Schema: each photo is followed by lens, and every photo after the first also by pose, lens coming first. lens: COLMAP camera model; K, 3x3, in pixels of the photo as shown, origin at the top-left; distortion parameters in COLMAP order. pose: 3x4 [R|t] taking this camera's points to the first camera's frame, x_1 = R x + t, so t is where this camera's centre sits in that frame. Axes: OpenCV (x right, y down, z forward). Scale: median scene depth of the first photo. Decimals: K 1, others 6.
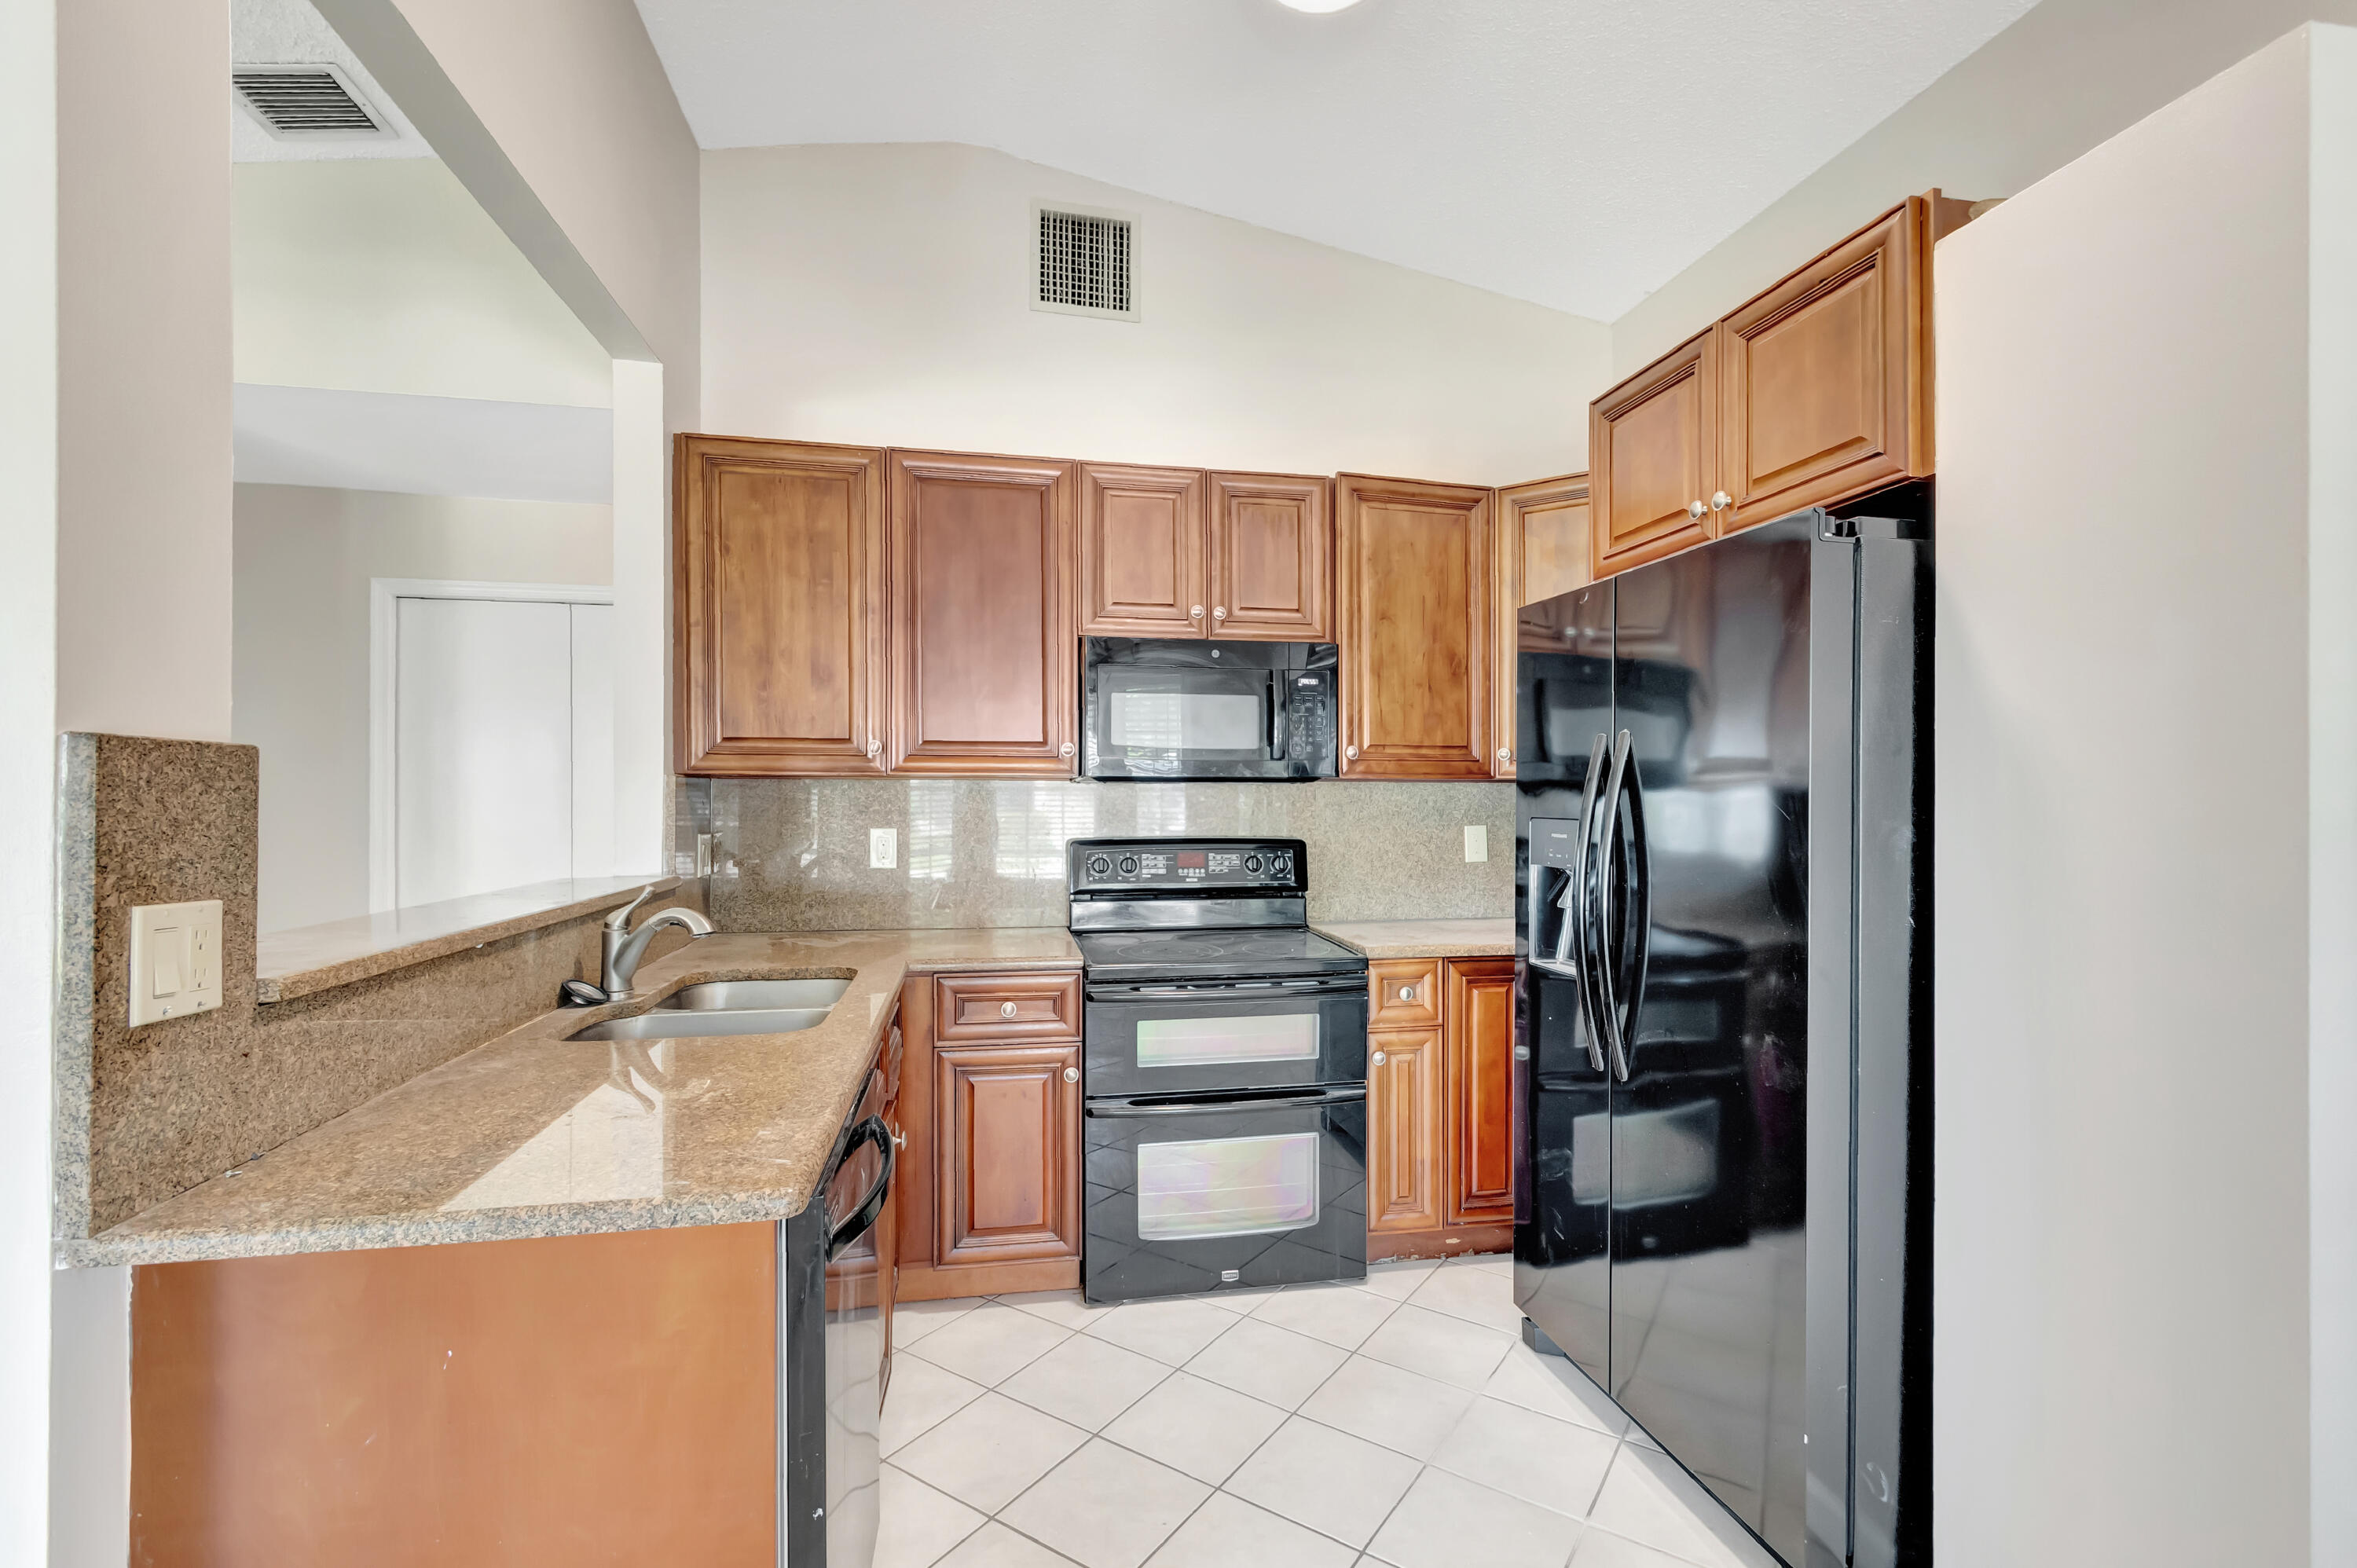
lens RADIAL K [[1041.9, 0, 1190.0], [0, 1041.9, 788.7], [0, 0, 1]] dist [0.000463, 0.000228]
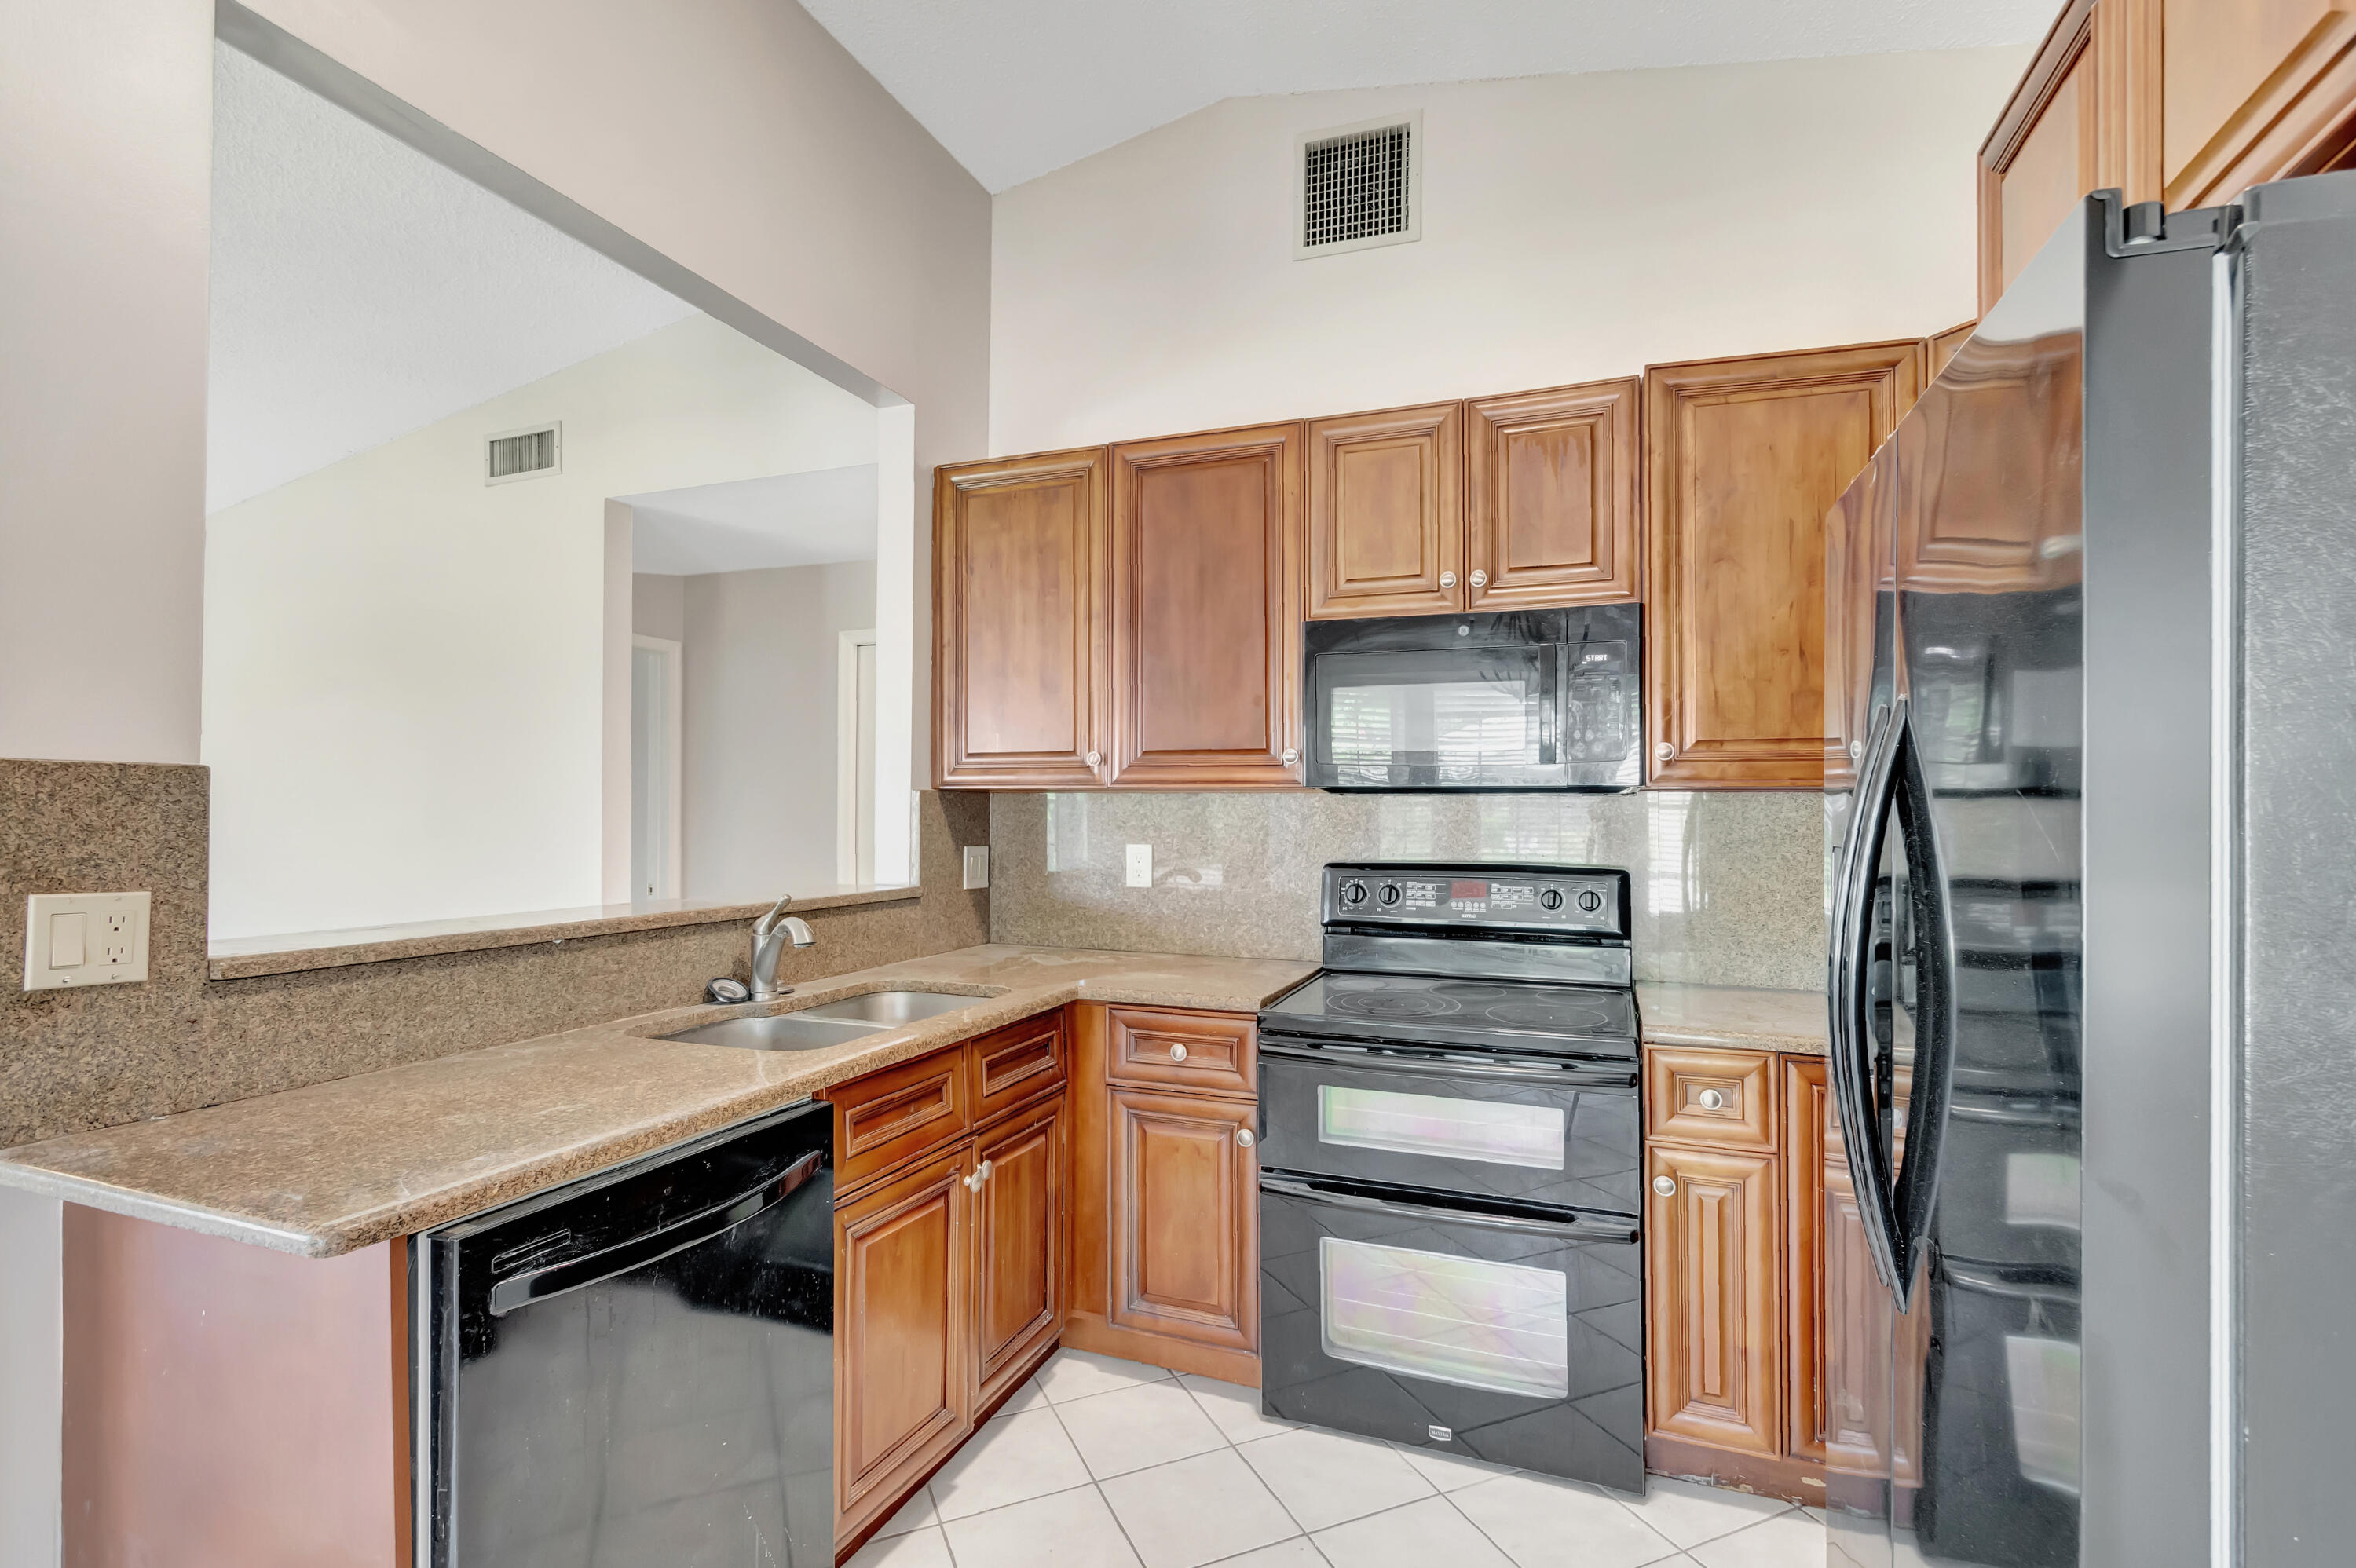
lens RADIAL K [[1064.5, 0, 1185.7], [0, 1064.5, 796.7], [0, 0, 1]] dist [0.001141, -0.000346]
pose [[0.848759, -0.004803, -0.528758, 0.284377], [0.000863, 0.999970, -0.007698, 0.002153], [0.528779, 0.006078, 0.848738, 0.218165]]
